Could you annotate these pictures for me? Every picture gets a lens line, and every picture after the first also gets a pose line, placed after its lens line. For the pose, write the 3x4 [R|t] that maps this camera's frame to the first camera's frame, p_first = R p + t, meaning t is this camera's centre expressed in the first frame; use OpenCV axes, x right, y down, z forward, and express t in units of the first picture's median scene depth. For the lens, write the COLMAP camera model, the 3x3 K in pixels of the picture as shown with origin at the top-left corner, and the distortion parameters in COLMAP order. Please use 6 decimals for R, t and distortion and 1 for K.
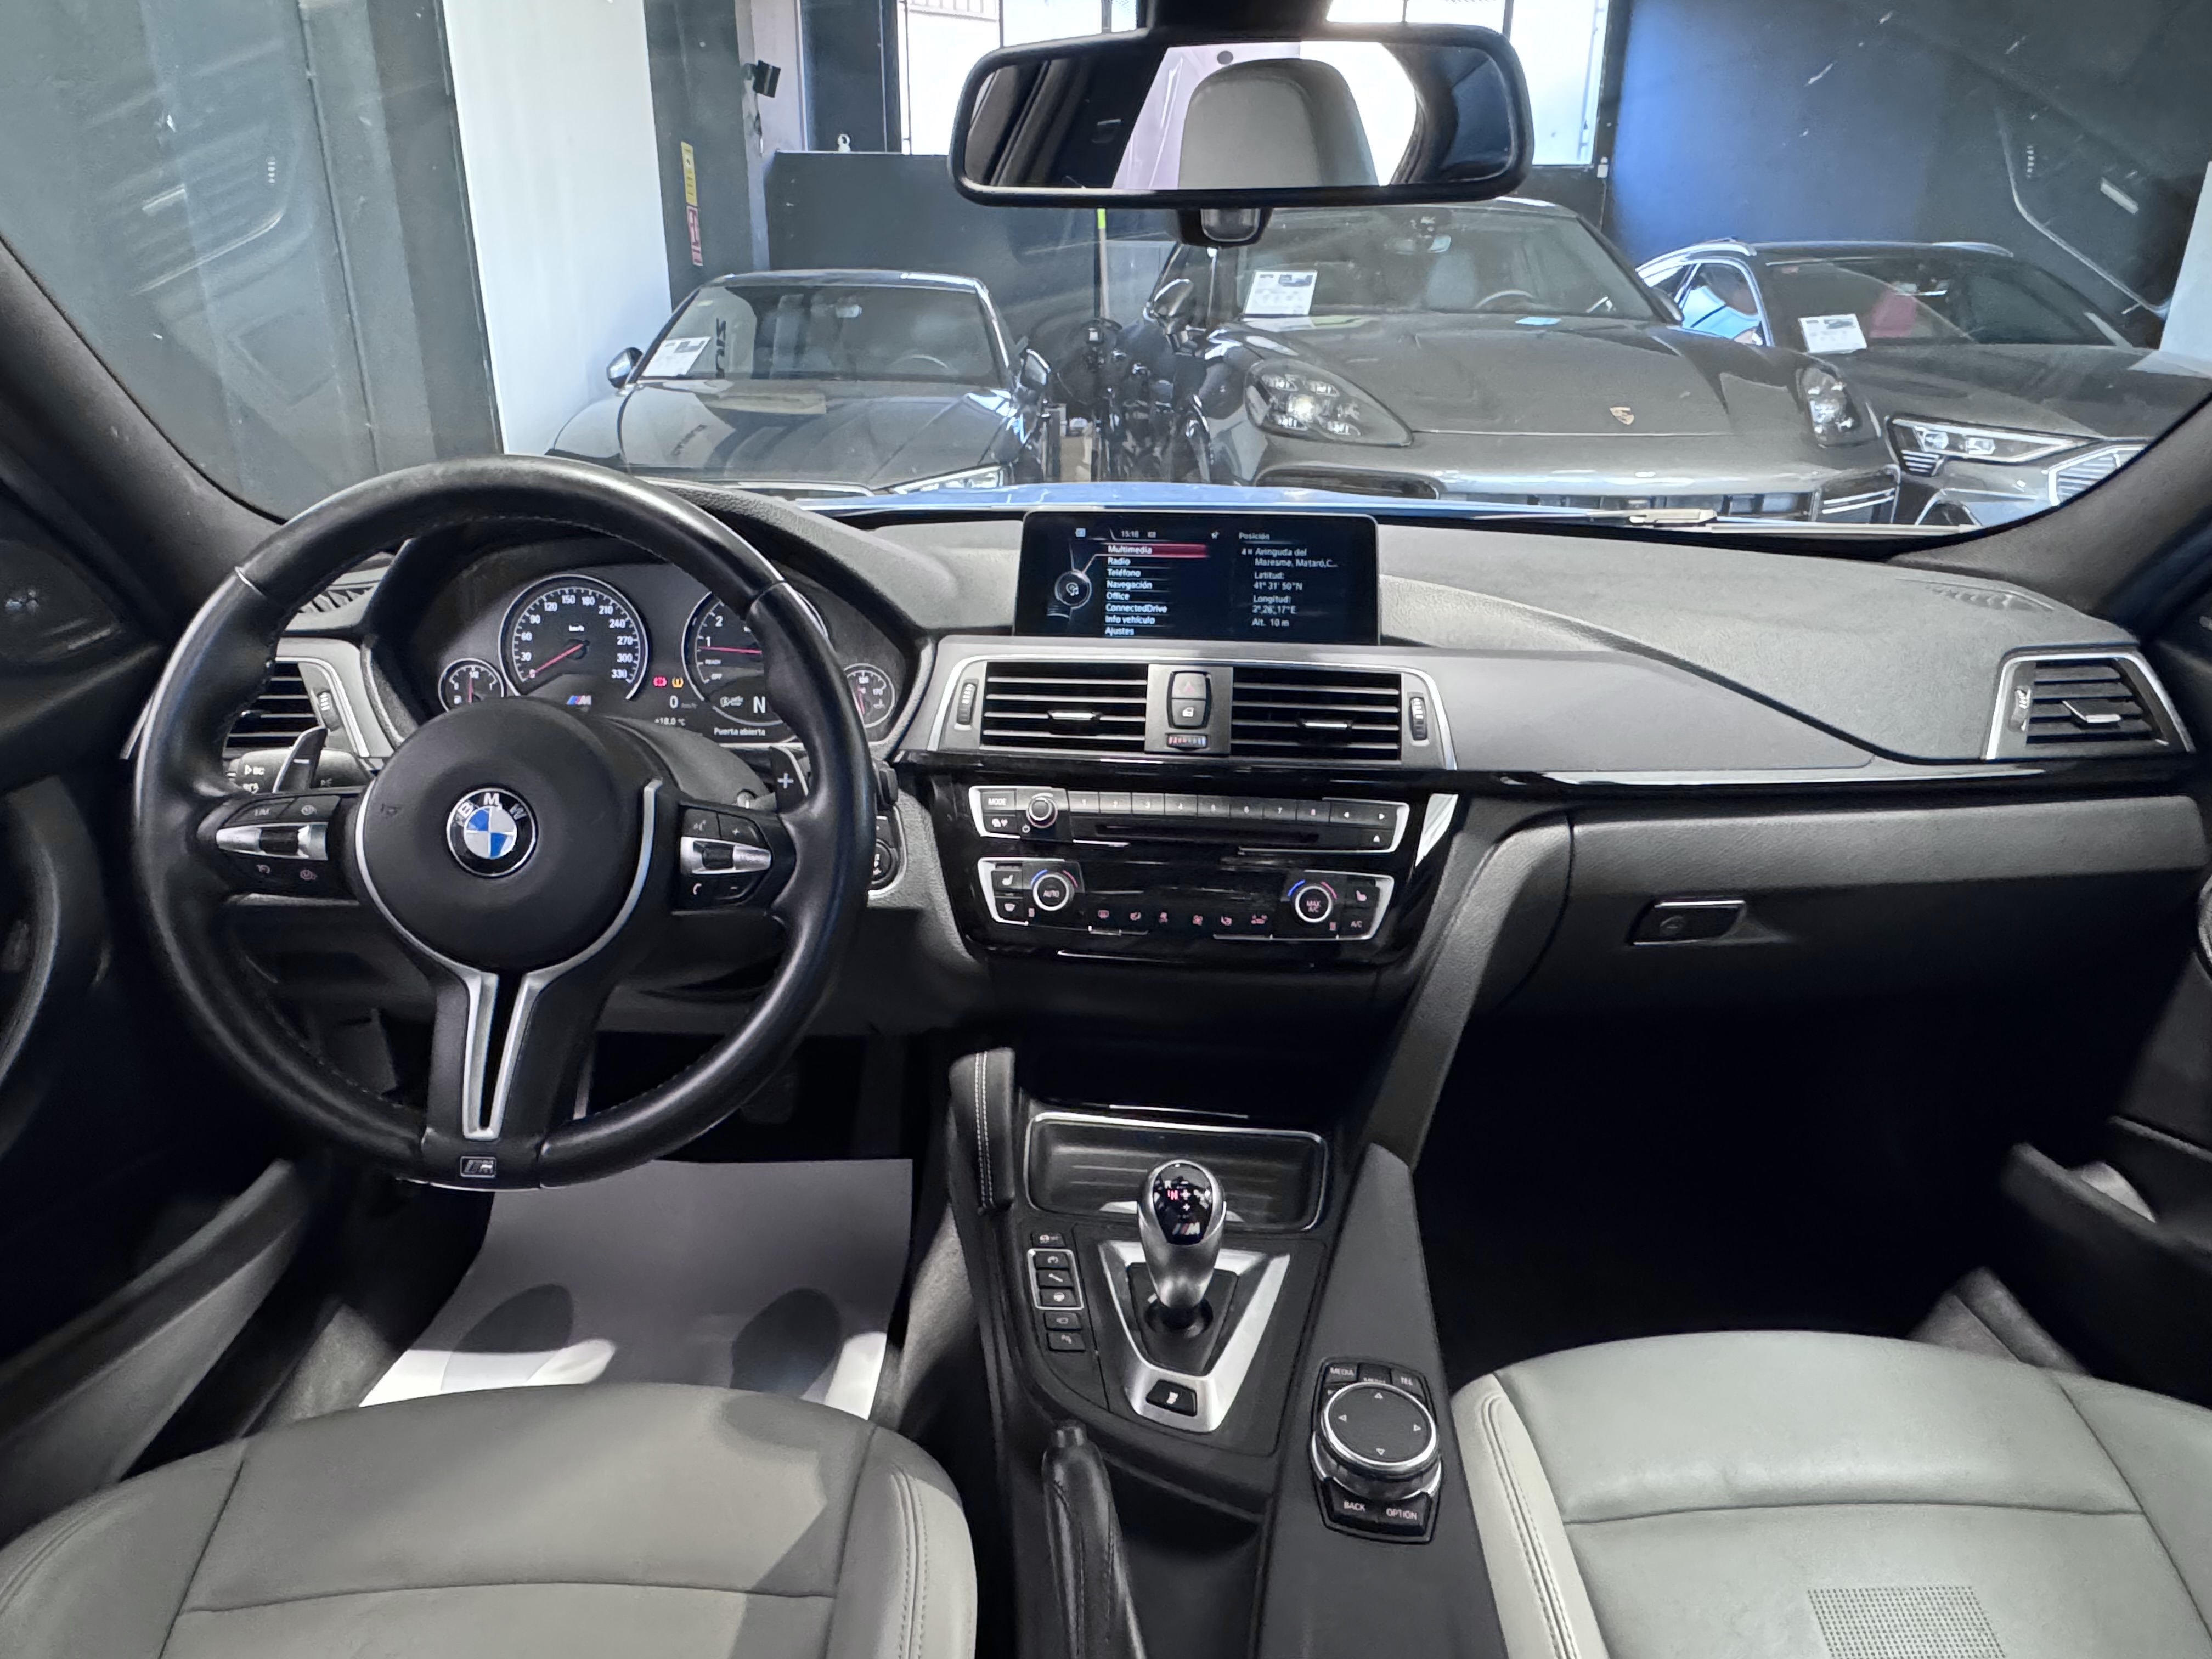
lens RADIAL K [[1351.8, 0, 1106.0], [0, 1351.8, 829.5], [0, 0, 1]] dist [-0.000126, -0.000012]
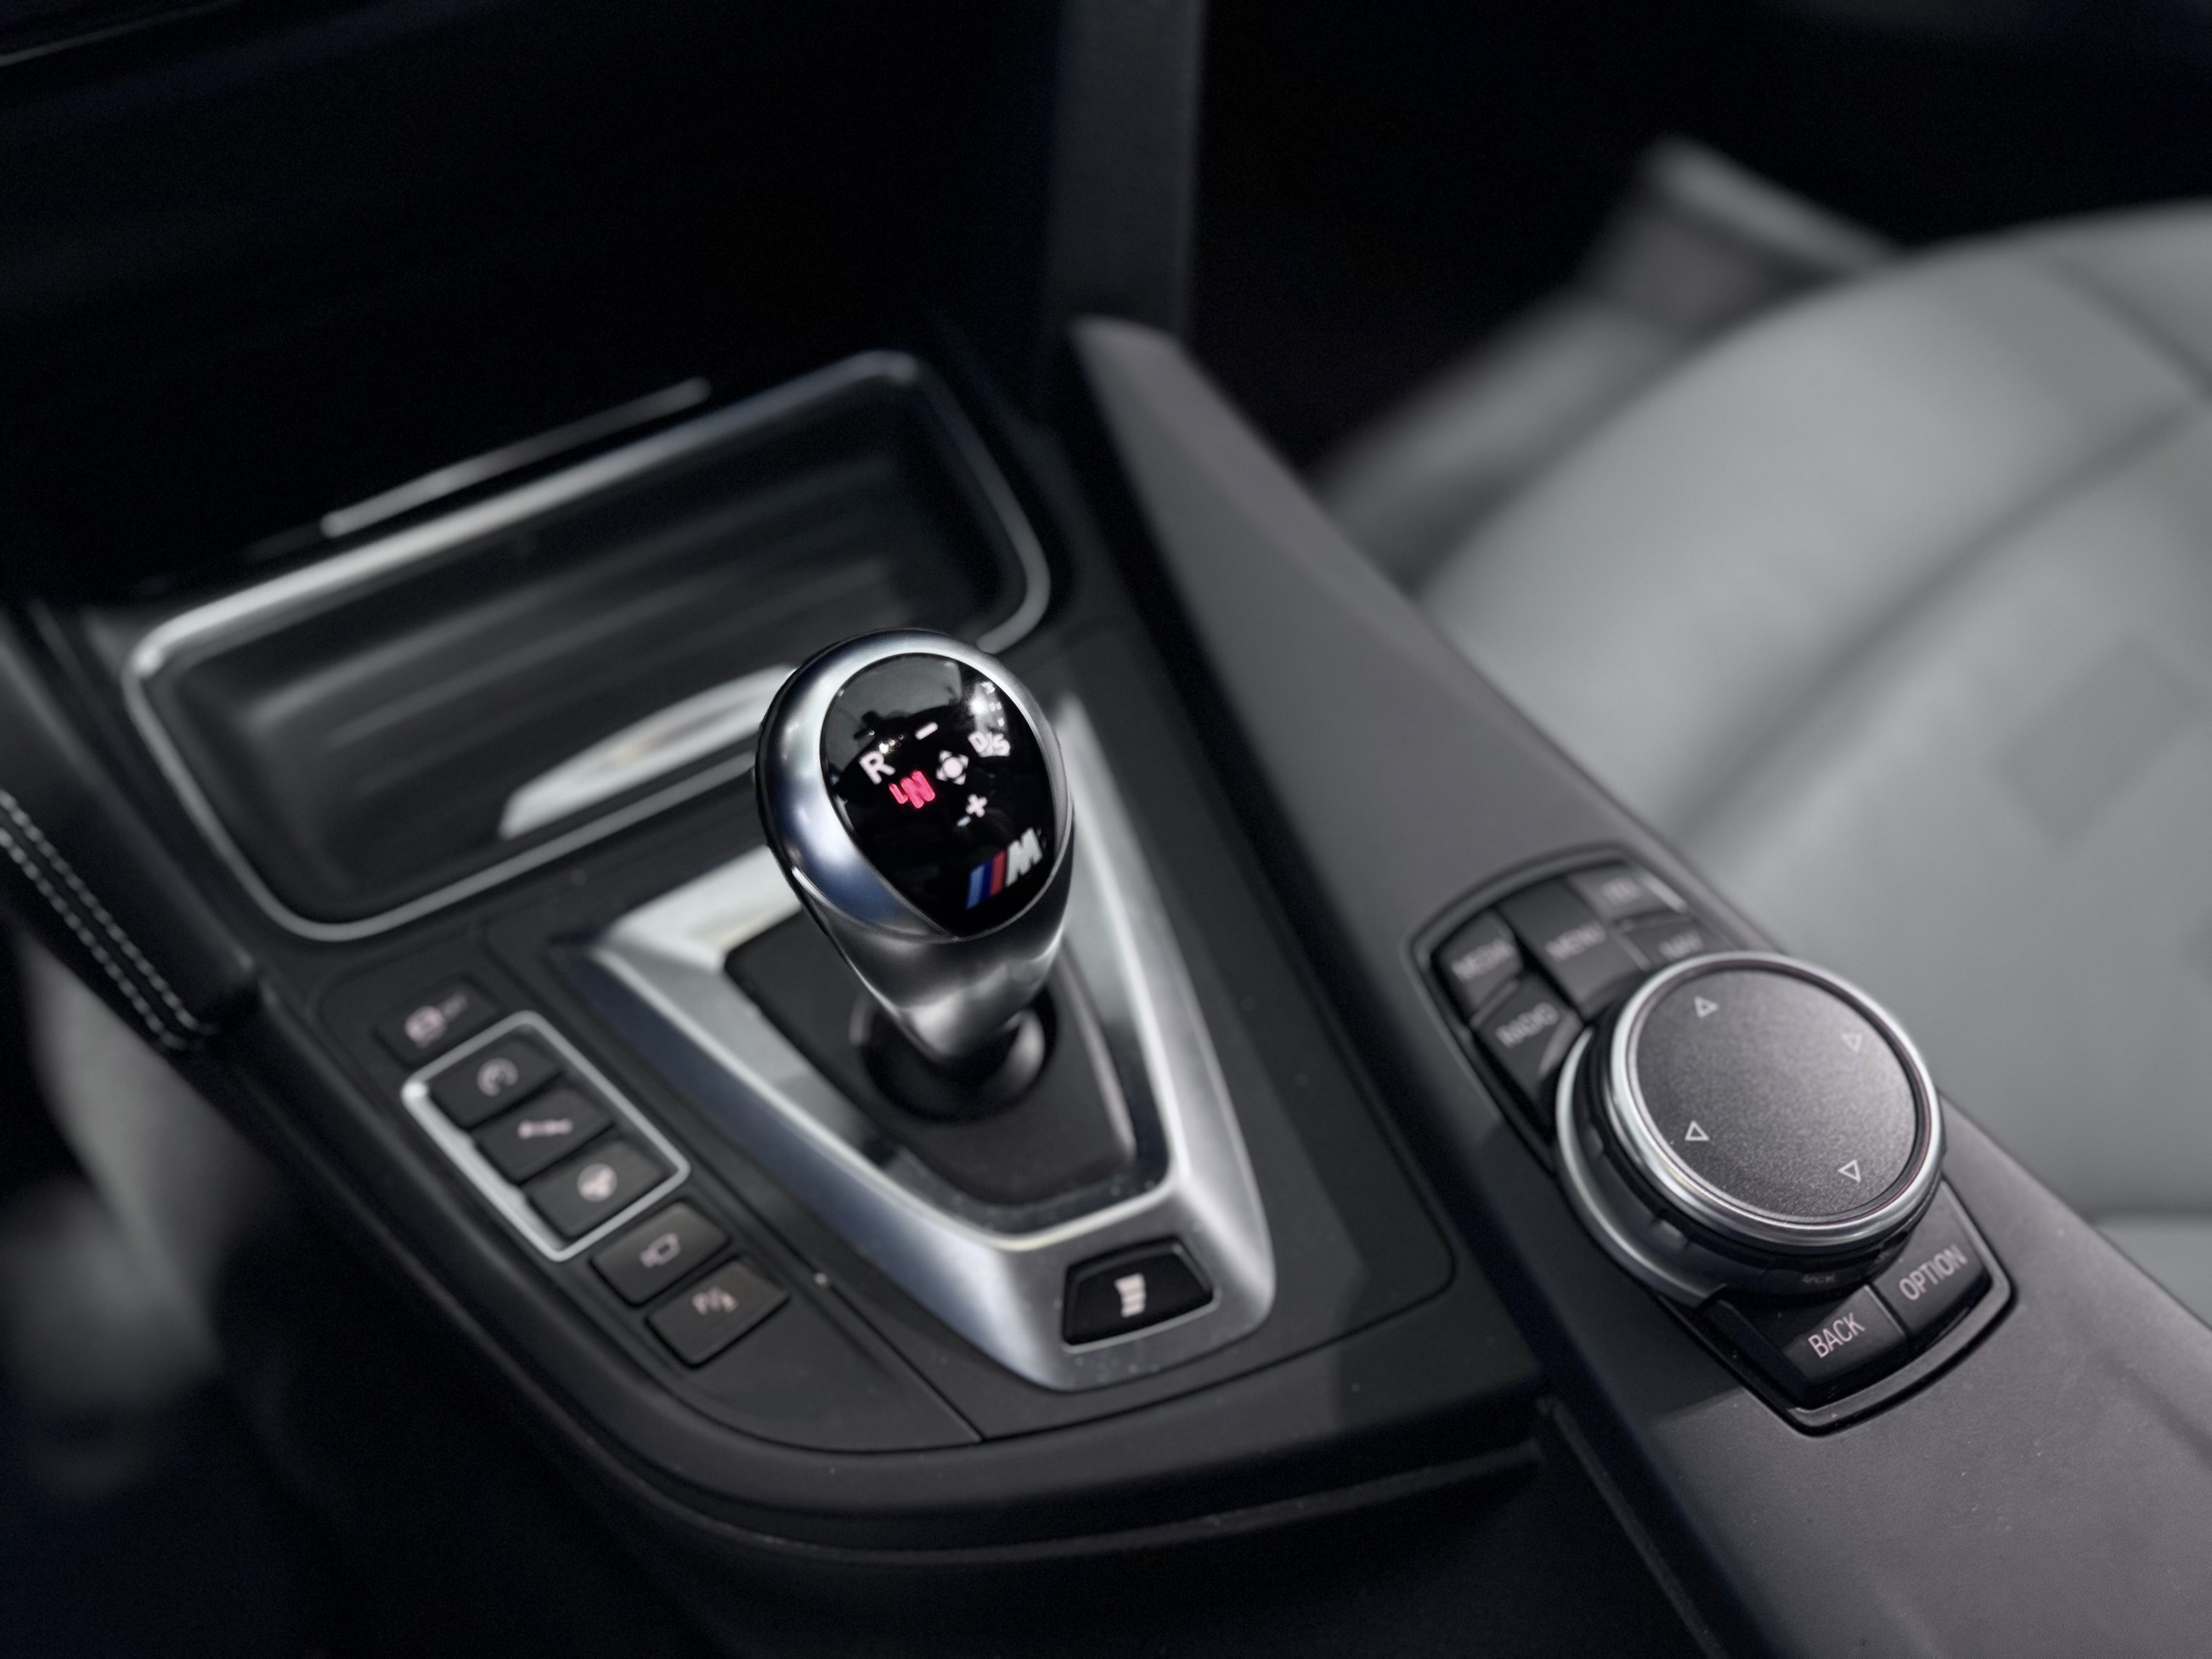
lens RADIAL K [[1558.1, 0, 1106.0], [0, 1558.1, 829.5], [0, 0, 1]] dist [-0.004164, -0.001019]
pose [[0.778495, -0.515126, 0.358595, -0.029924], [0.246132, 0.776121, 0.580565, 0.101303], [-0.577377, -0.363705, 0.730995, 0.691216]]
